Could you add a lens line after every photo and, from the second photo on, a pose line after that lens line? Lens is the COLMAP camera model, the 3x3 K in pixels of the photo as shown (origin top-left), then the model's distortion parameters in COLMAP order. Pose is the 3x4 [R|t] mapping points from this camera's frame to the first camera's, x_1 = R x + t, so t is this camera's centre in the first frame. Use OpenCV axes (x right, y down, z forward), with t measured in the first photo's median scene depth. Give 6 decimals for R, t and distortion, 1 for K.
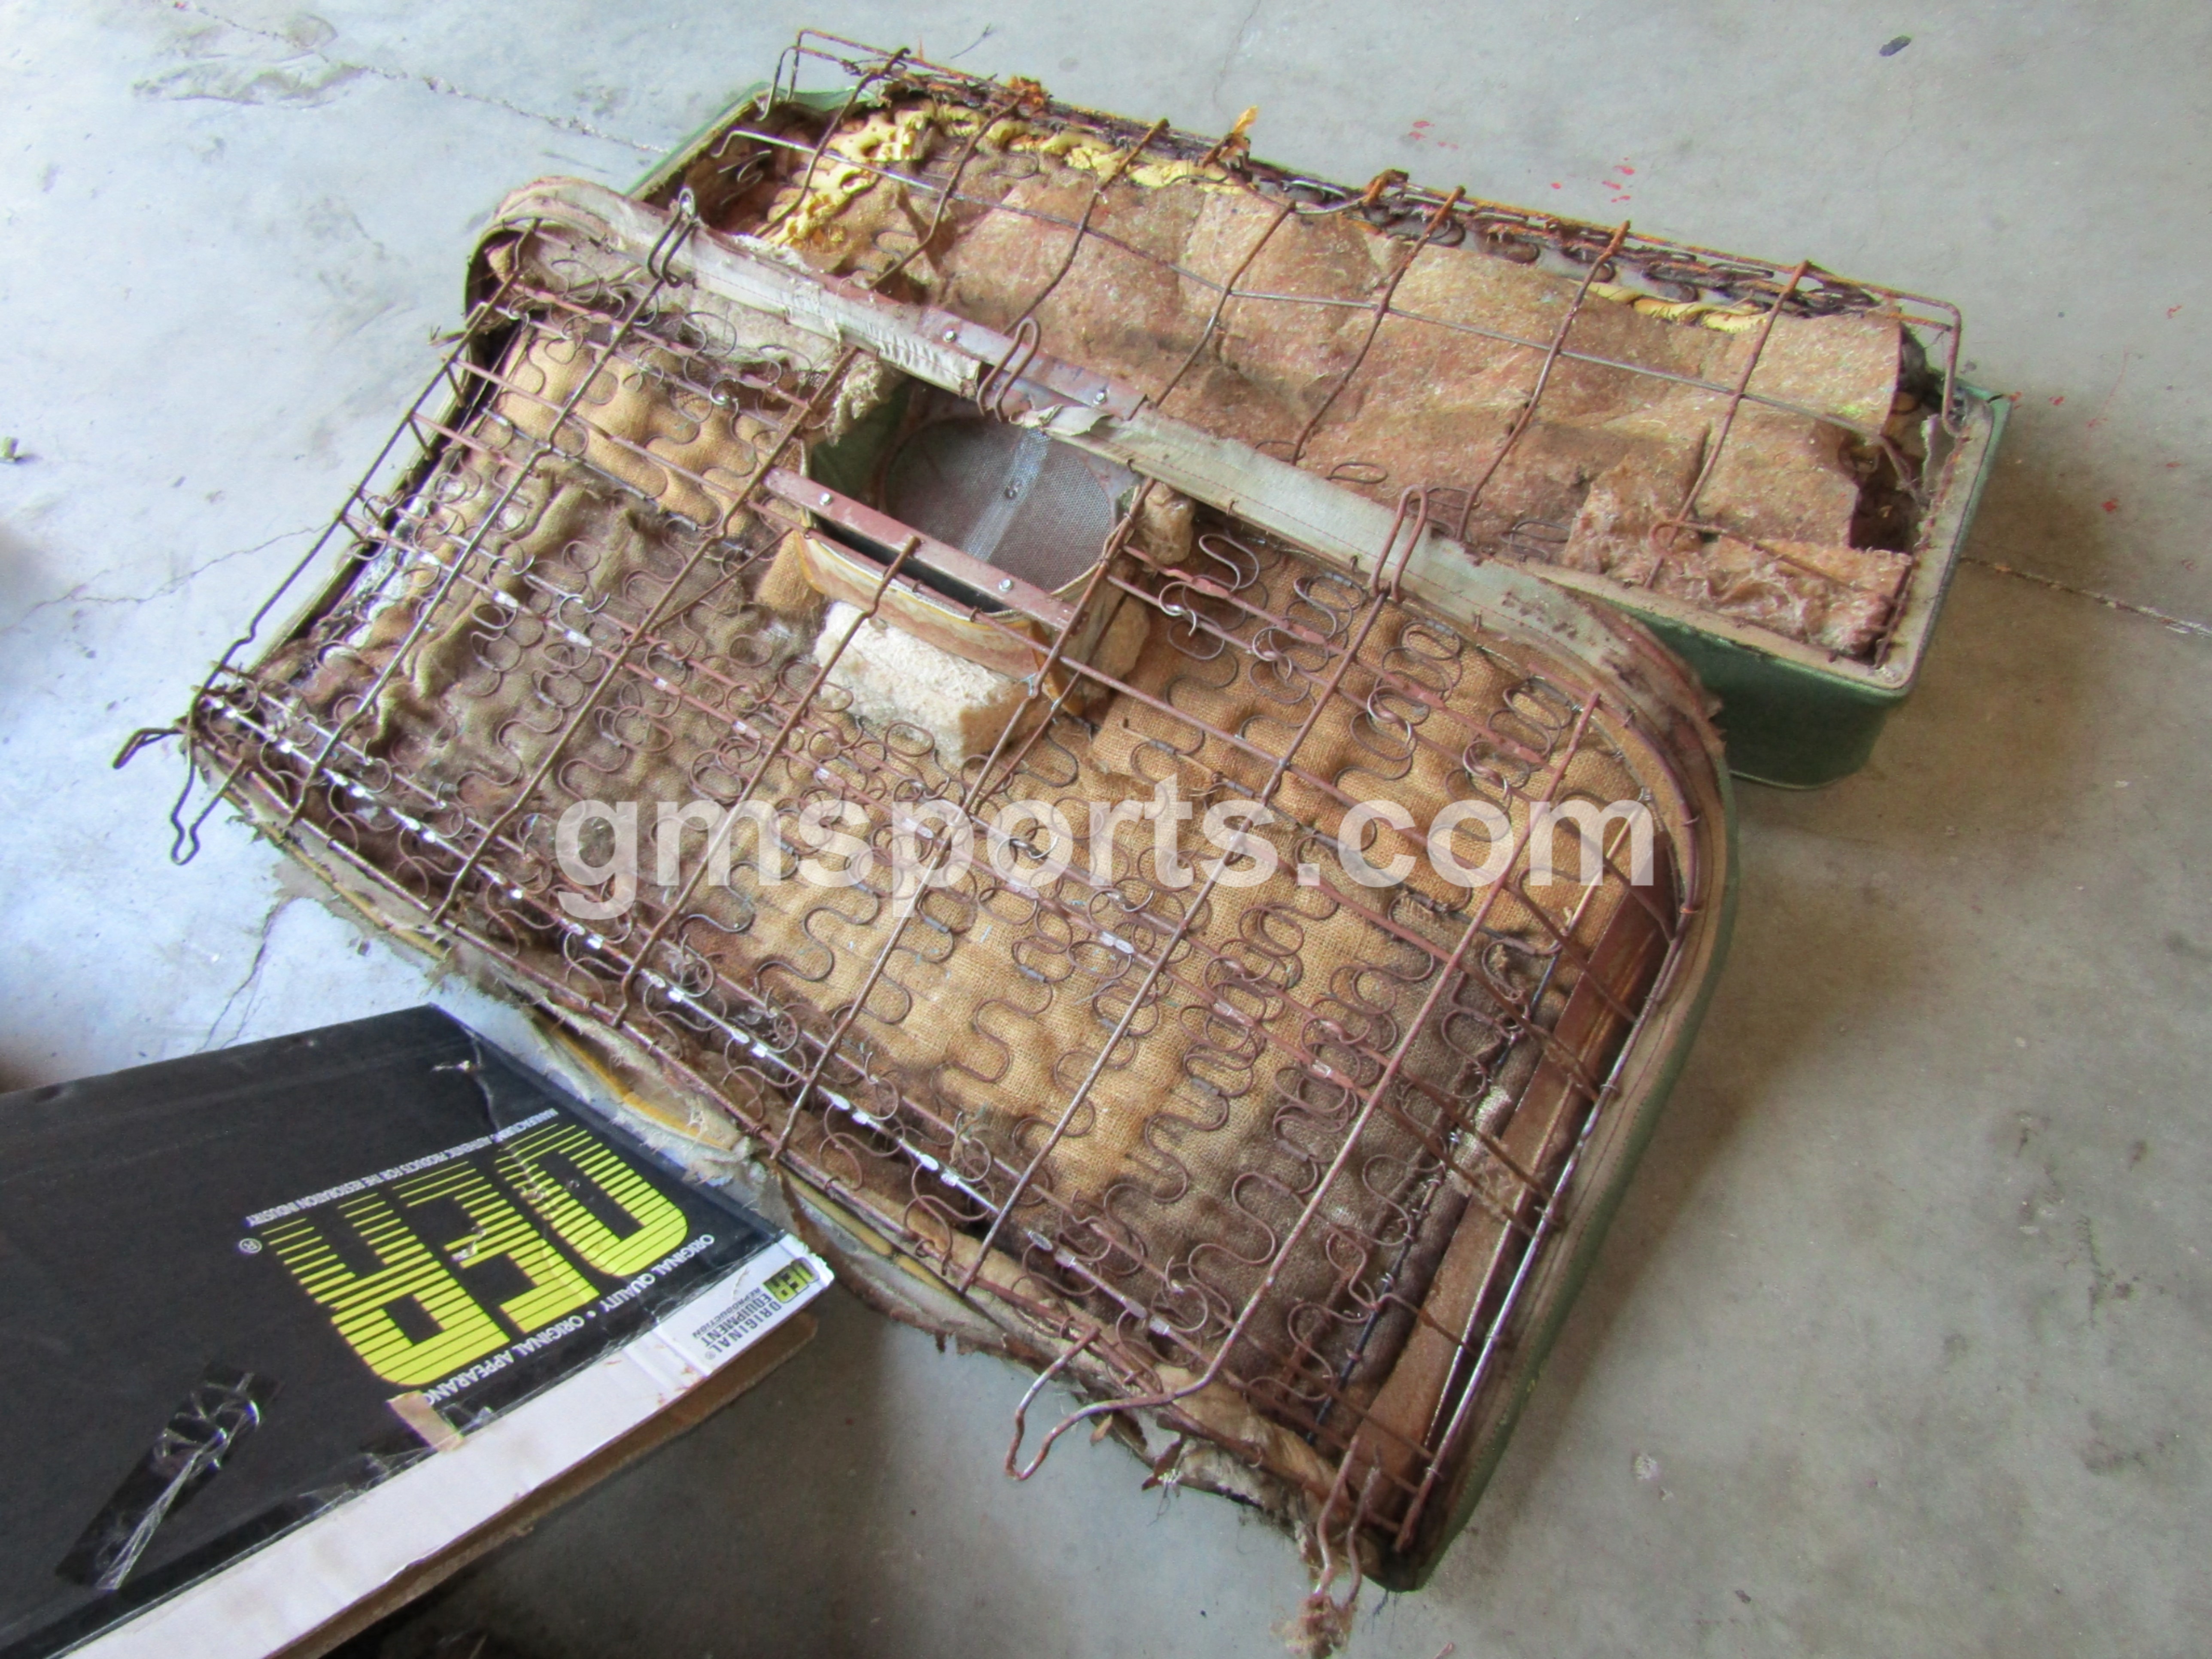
lens RADIAL K [[1543.6, 0, 1106.0], [0, 1543.6, 829.5], [0, 0, 1]] dist [-0.002234, -0.038244]
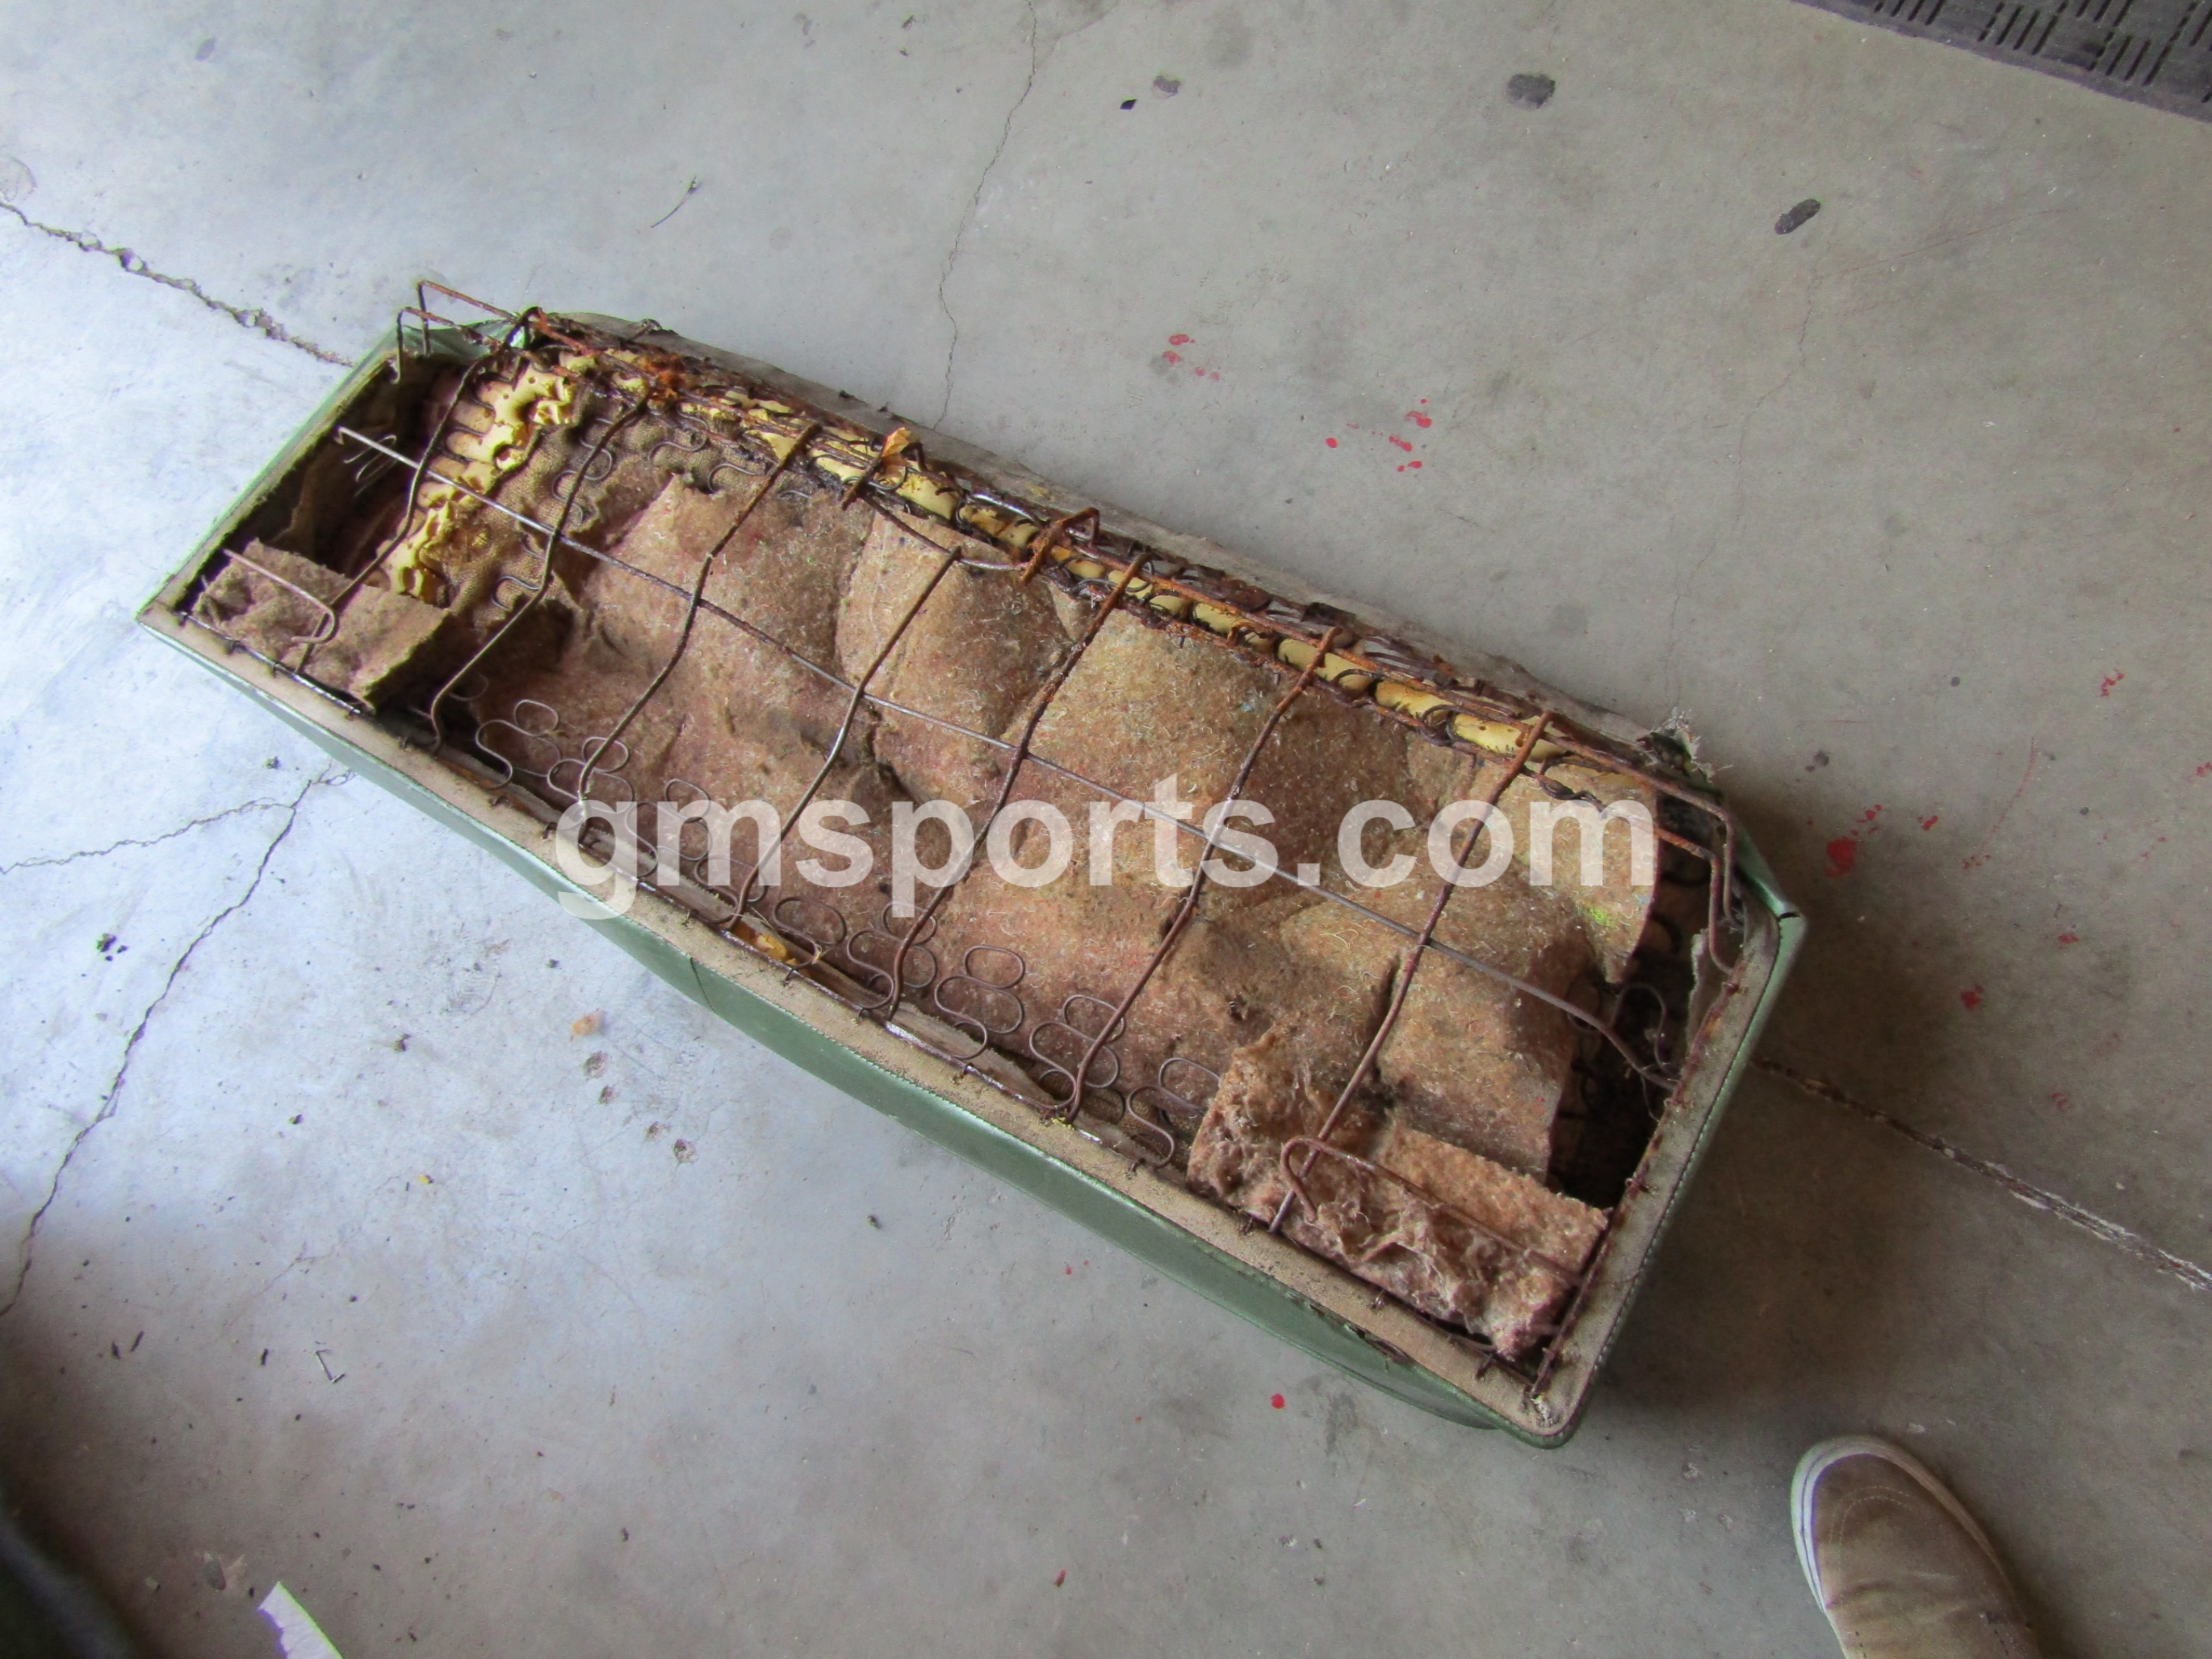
lens RADIAL K [[1596.7, 0, 1036.3], [0, 1596.7, 827.6], [0, 0, 1]] dist [-0.004194, -0.043913]
pose [[0.991477, -0.019668, -0.128792, 0.268027], [0.039853, 0.986940, 0.156080, -0.392486], [0.124040, -0.159882, 0.979312, 0.164383]]
